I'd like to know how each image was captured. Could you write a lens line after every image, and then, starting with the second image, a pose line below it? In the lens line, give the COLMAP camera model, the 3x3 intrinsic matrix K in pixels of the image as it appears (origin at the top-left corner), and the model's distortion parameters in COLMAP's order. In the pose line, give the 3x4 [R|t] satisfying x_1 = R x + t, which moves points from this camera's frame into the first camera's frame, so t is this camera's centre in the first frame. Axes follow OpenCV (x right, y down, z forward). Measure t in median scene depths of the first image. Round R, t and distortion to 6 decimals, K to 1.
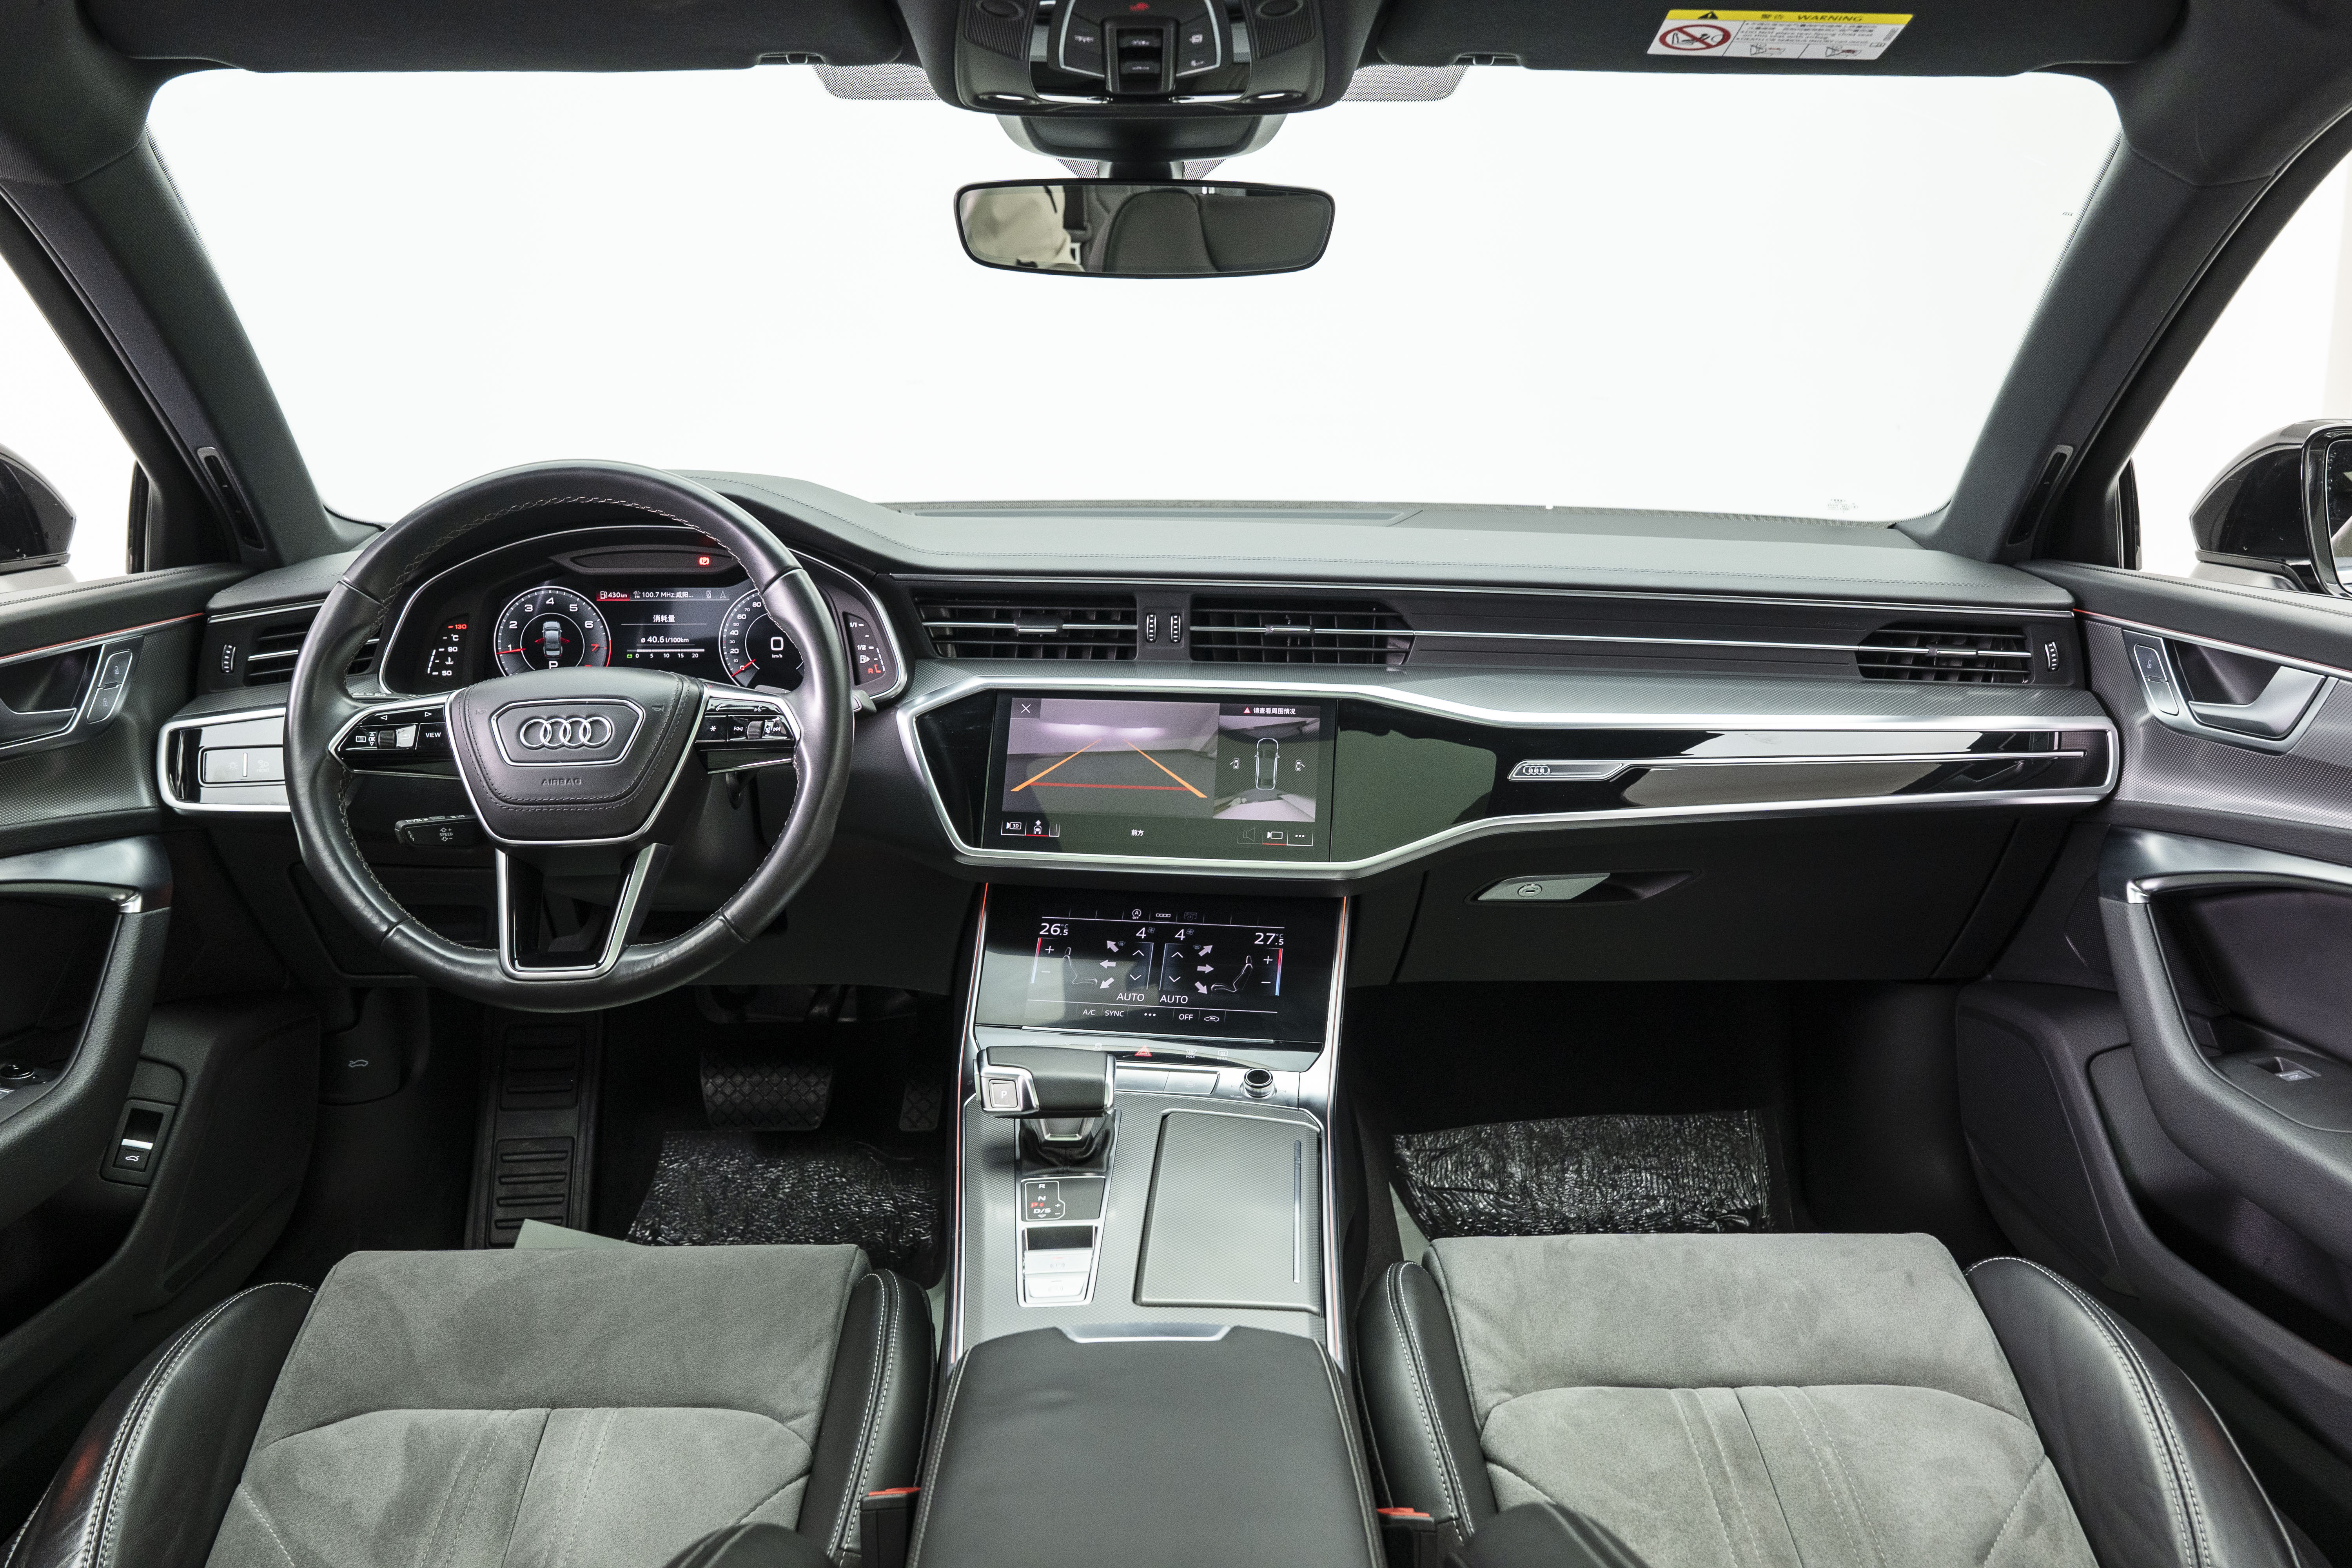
lens RADIAL K [[1884.9, 0, 1176.0], [0, 1884.9, 784.0], [0, 0, 1]] dist [-0.015690, 0.065538]
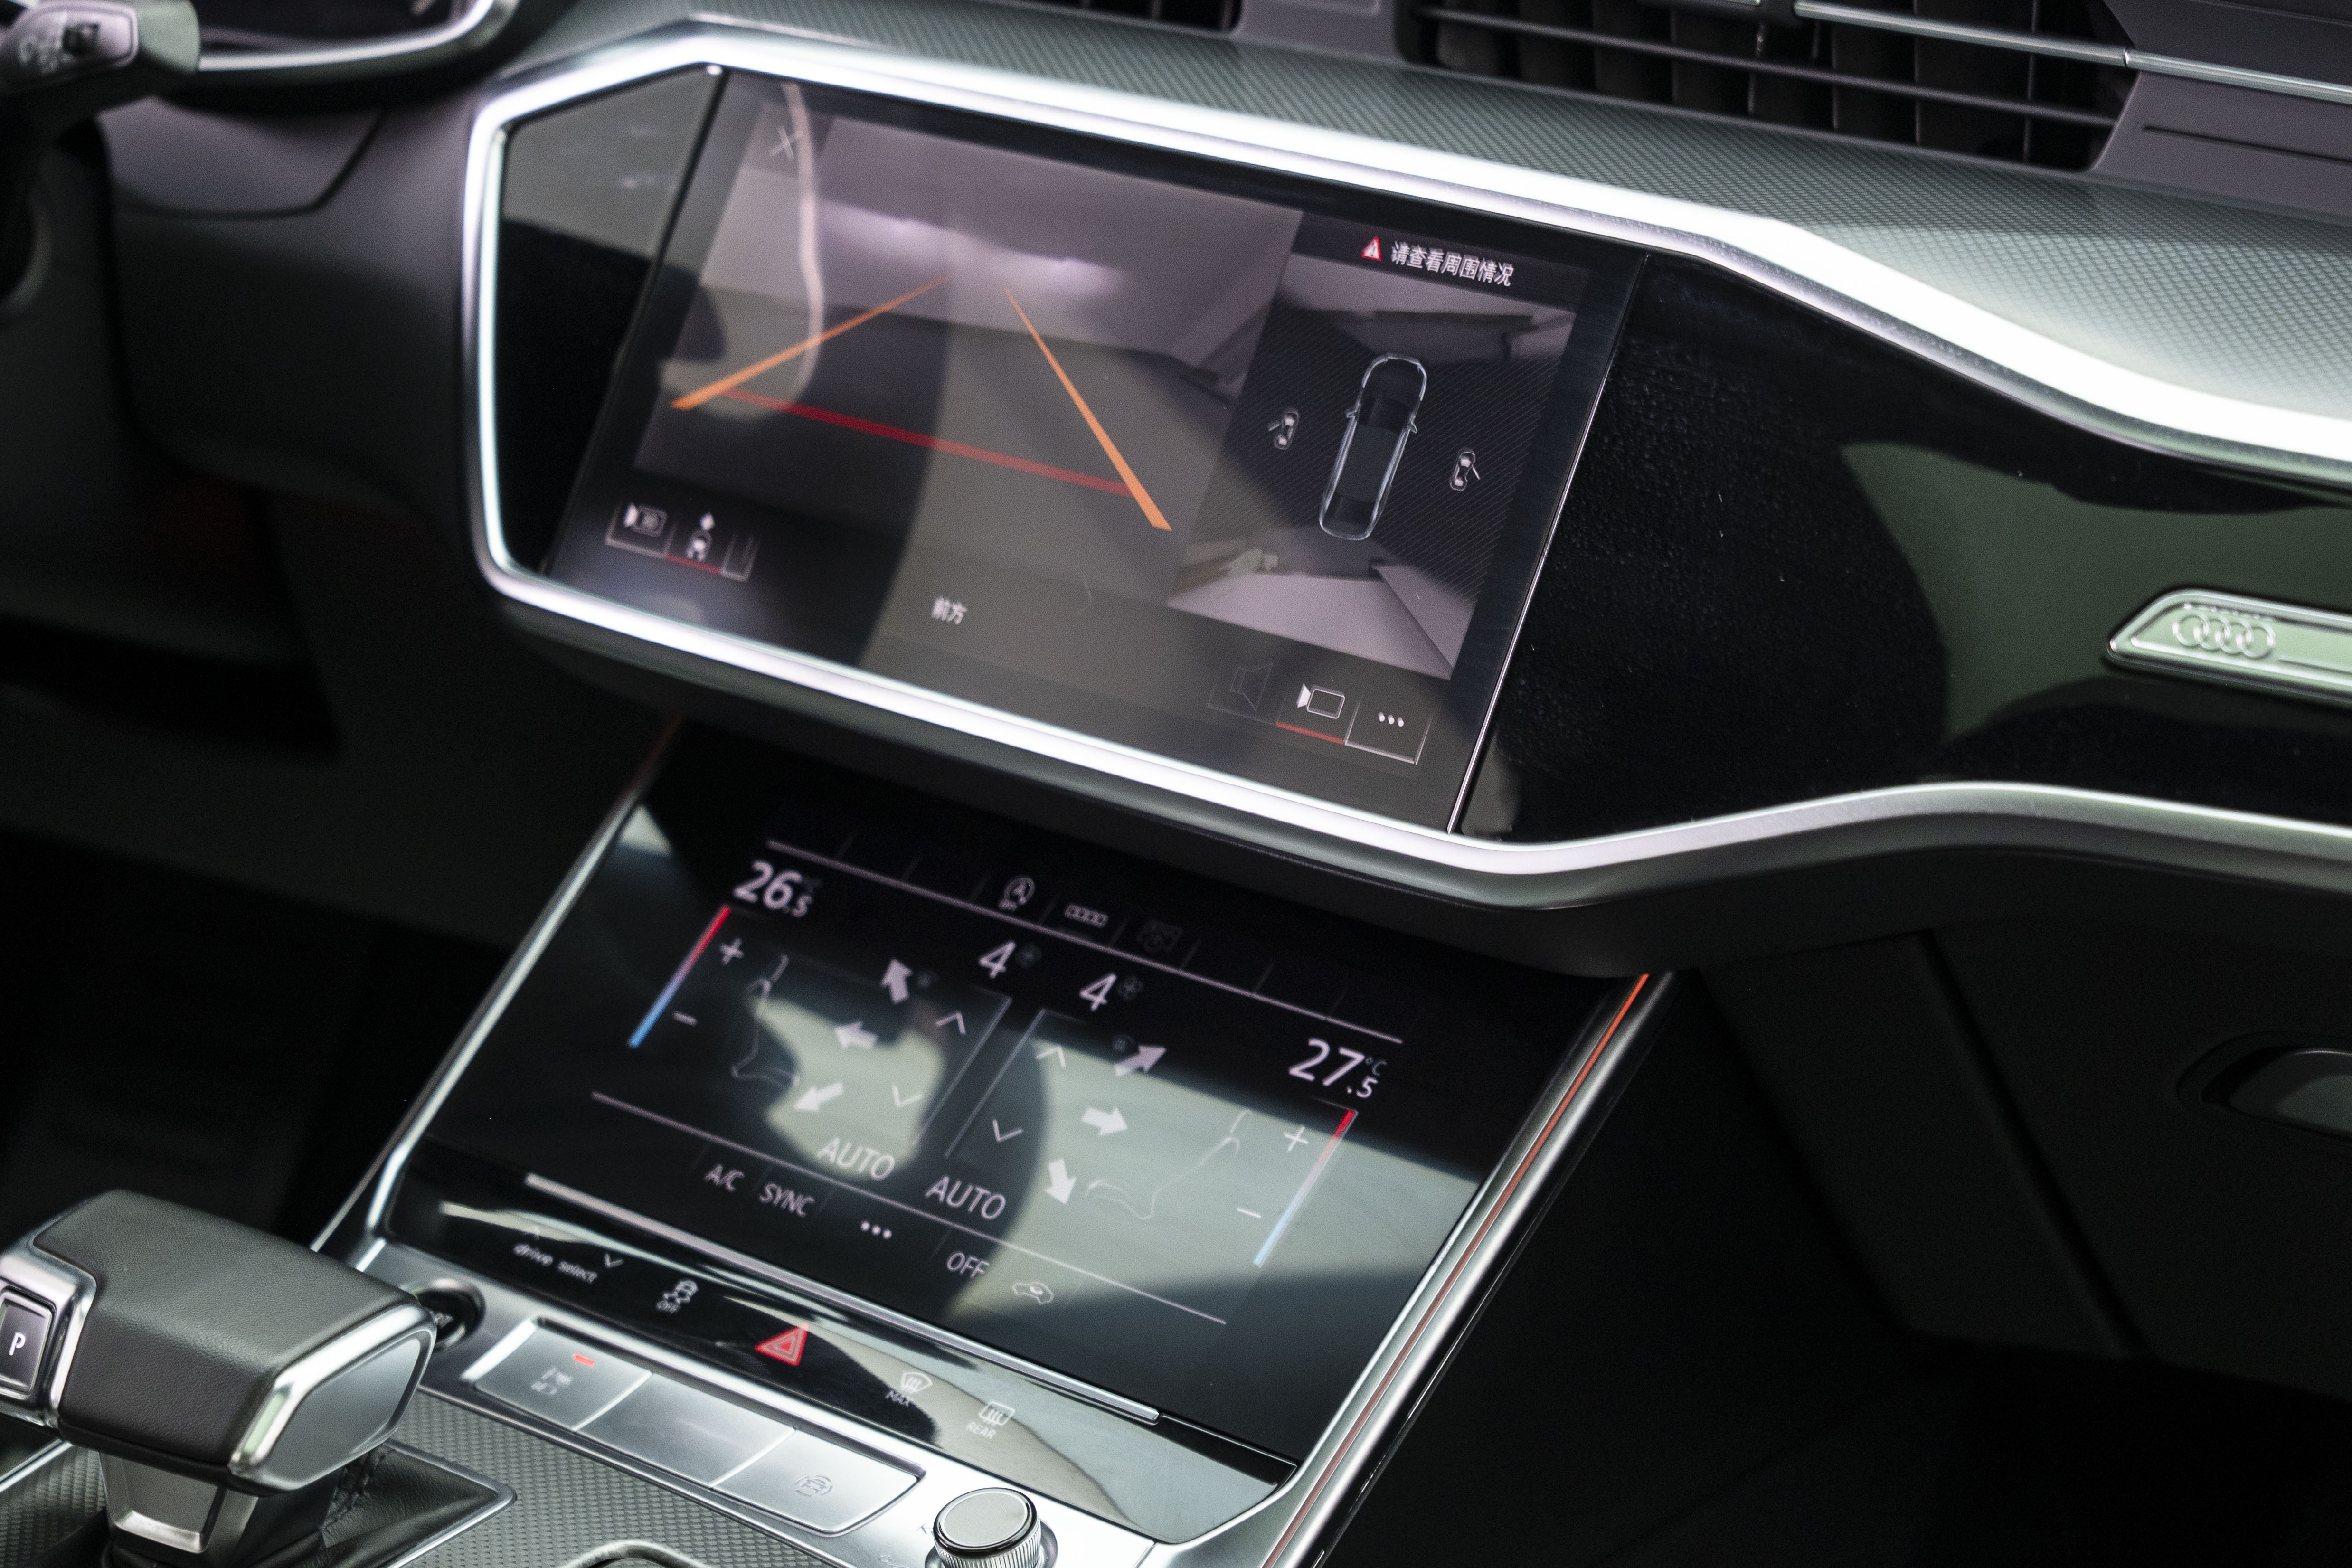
lens RADIAL K [[5610.2, 0, 1176.0], [0, 5610.2, 784.0], [0, 0, 1]] dist [0.014797, 0.493400]
pose [[0.847199, 0.186967, -0.497290, 0.438025], [-0.157124, 0.982334, 0.101648, -0.040837], [0.507510, -0.007980, 0.861609, 0.267454]]
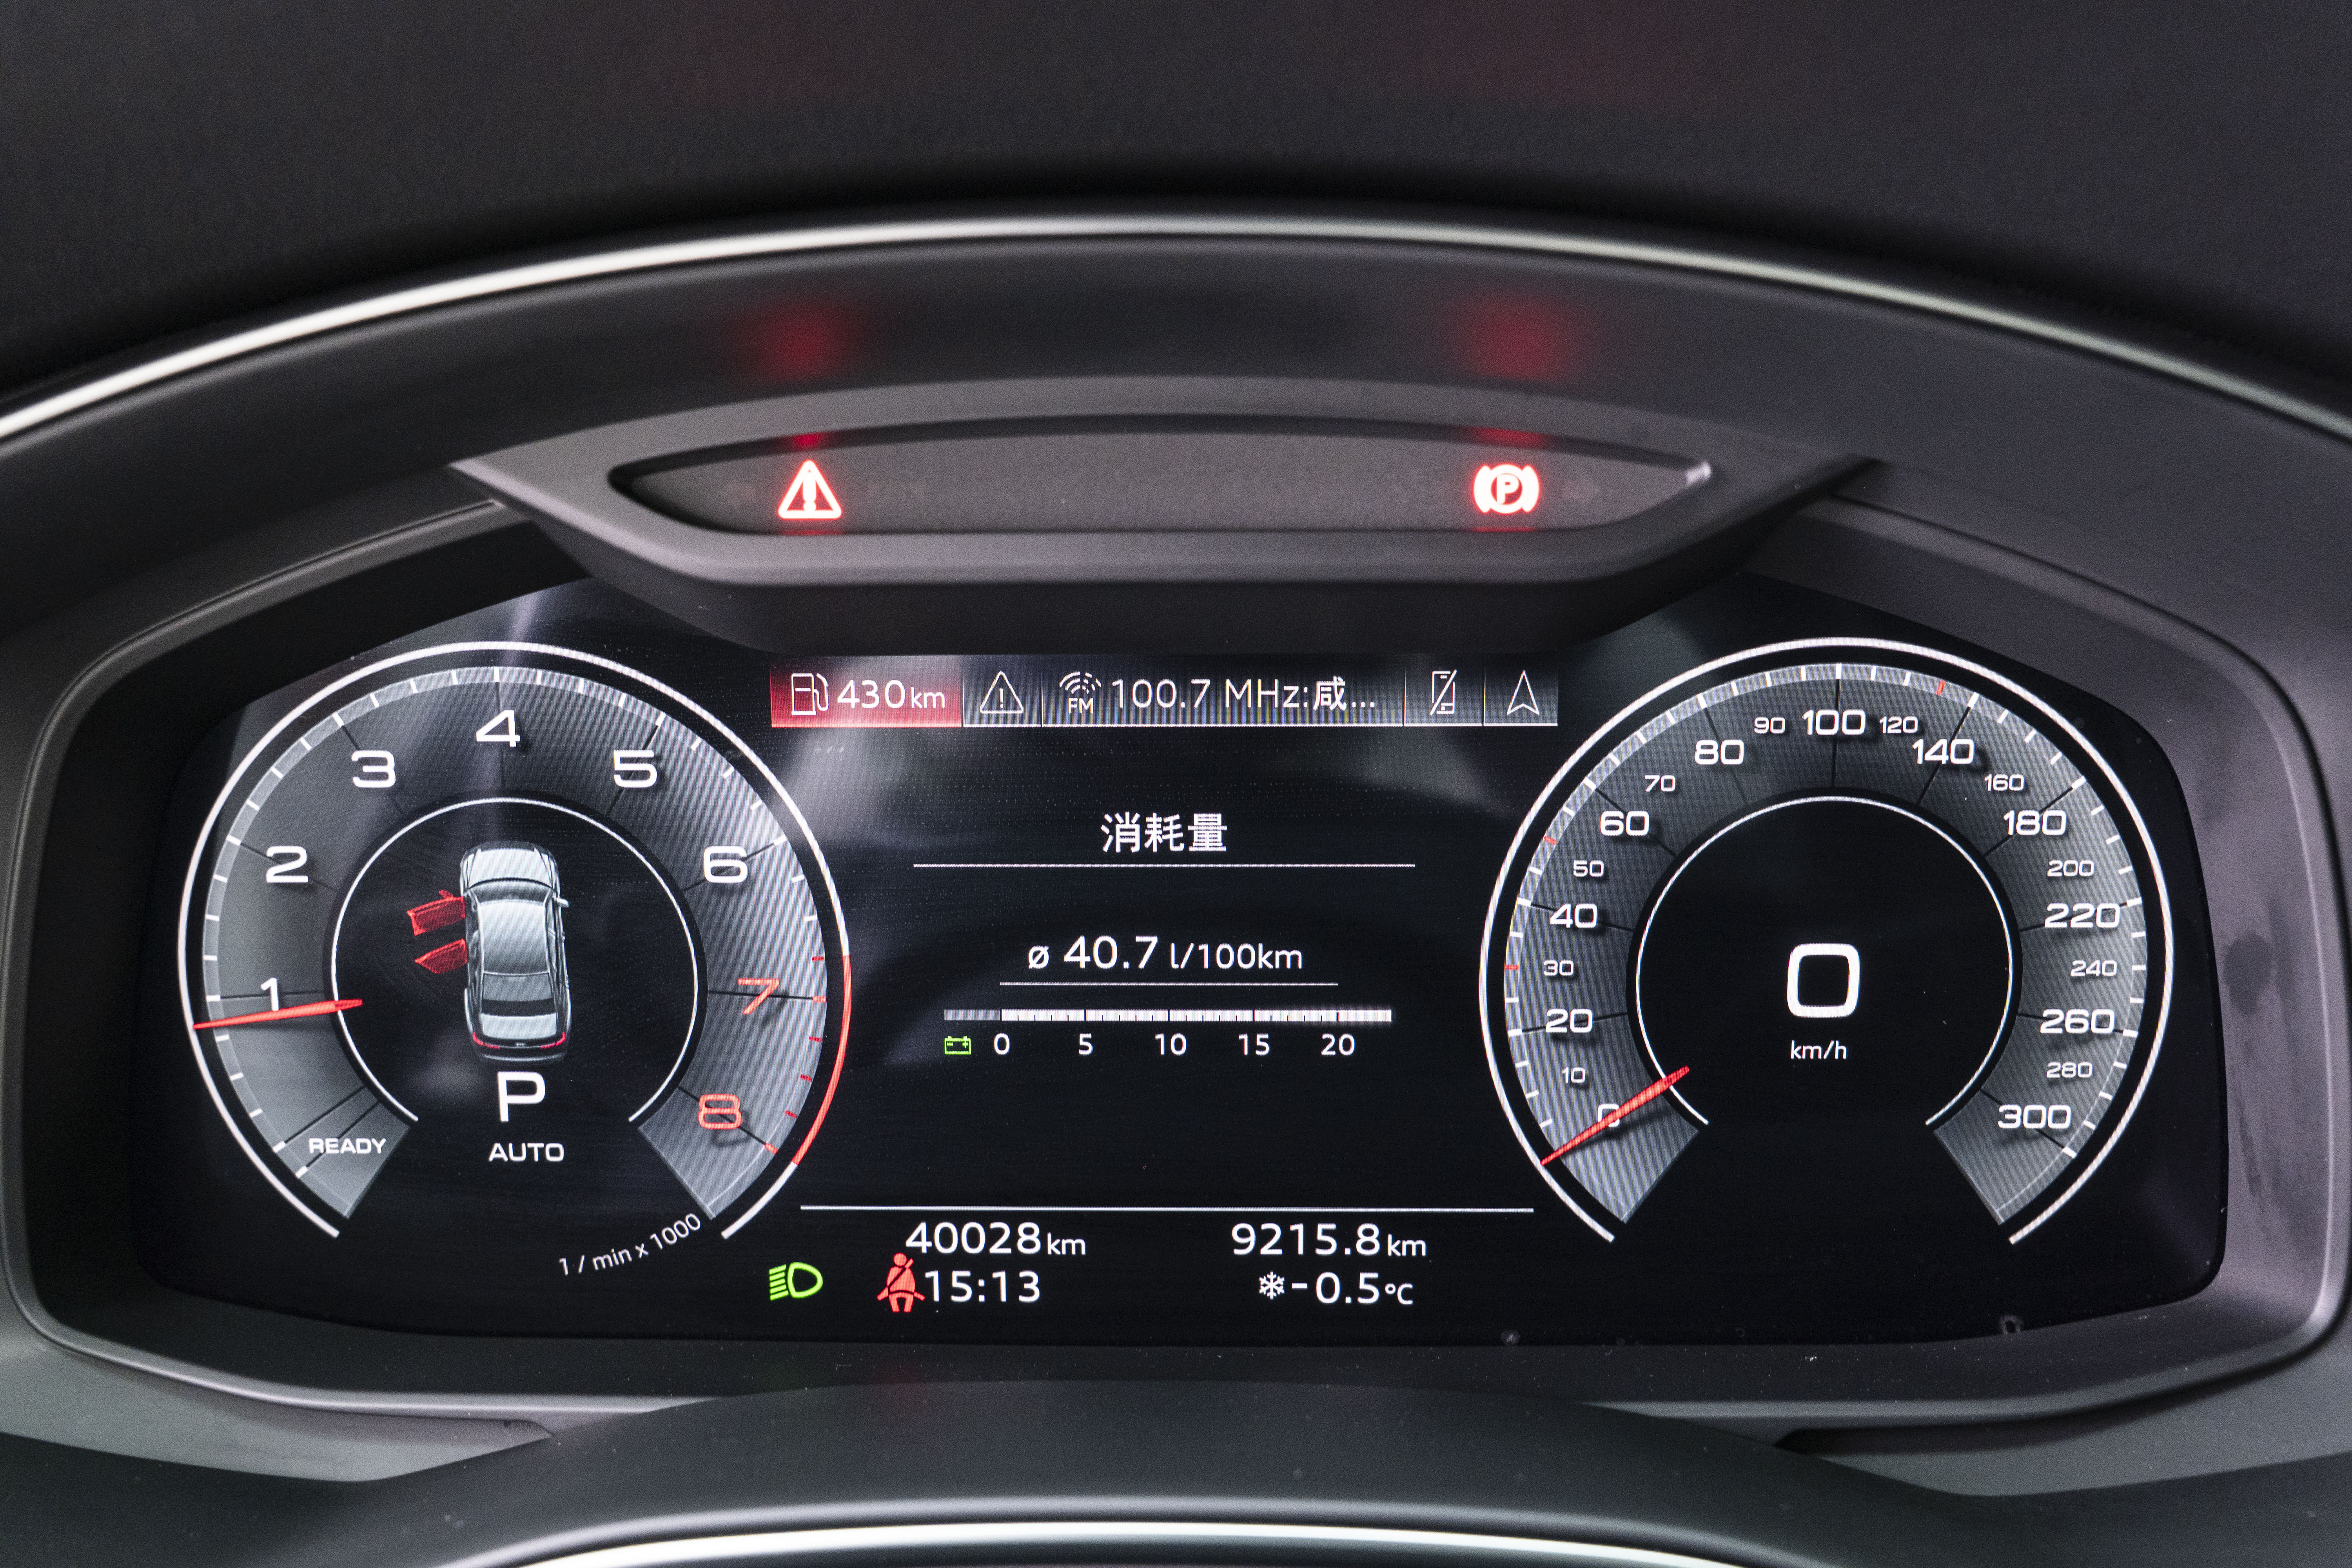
lens RADIAL K [[1884.9, 0, 1176.0], [0, 1884.9, 784.0], [0, 0, 1]] dist [-0.015690, 0.065538]
pose [[0.999528, 0.003909, -0.030475, -0.282443], [-0.003008, 0.999559, 0.029541, -0.103413], [0.030577, -0.029436, 0.999099, 0.883423]]
